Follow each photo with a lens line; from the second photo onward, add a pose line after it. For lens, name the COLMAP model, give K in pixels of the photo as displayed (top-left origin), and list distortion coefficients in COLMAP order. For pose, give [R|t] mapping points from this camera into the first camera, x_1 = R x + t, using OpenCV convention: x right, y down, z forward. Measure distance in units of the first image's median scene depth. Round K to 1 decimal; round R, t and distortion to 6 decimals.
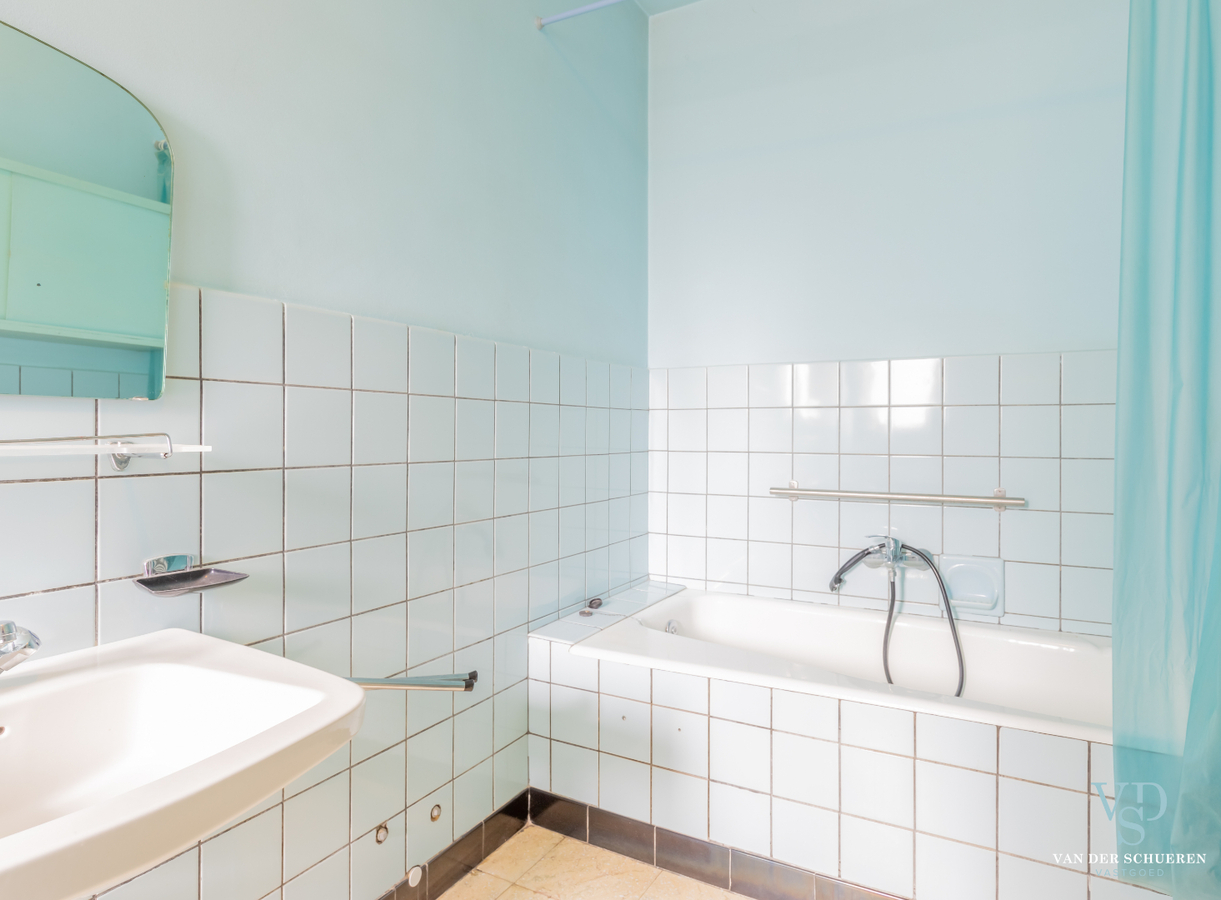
lens RADIAL K [[694.3, 0, 611.0], [0, 694.3, 437.3], [0, 0, 1]] dist [-0.005302, -0.003577]
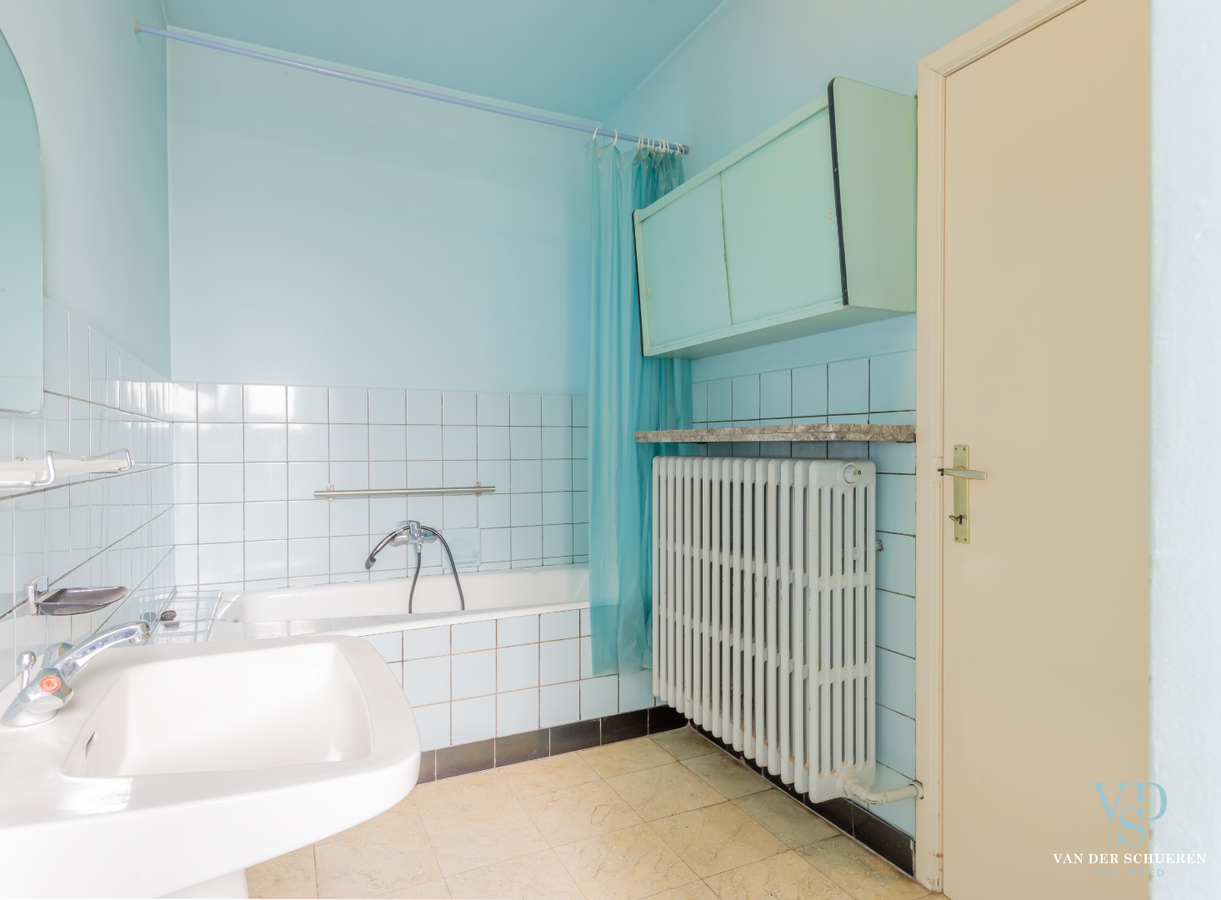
lens RADIAL K [[694.3, 0, 611.7], [0, 694.3, 448.3], [0, 0, 1]] dist [-0.005302, -0.003577]
pose [[0.575879, -0.014022, 0.817415, -0.504974], [0.000657, 0.999861, 0.016689, -0.022358], [-0.817535, -0.009074, 0.575808, -0.105282]]
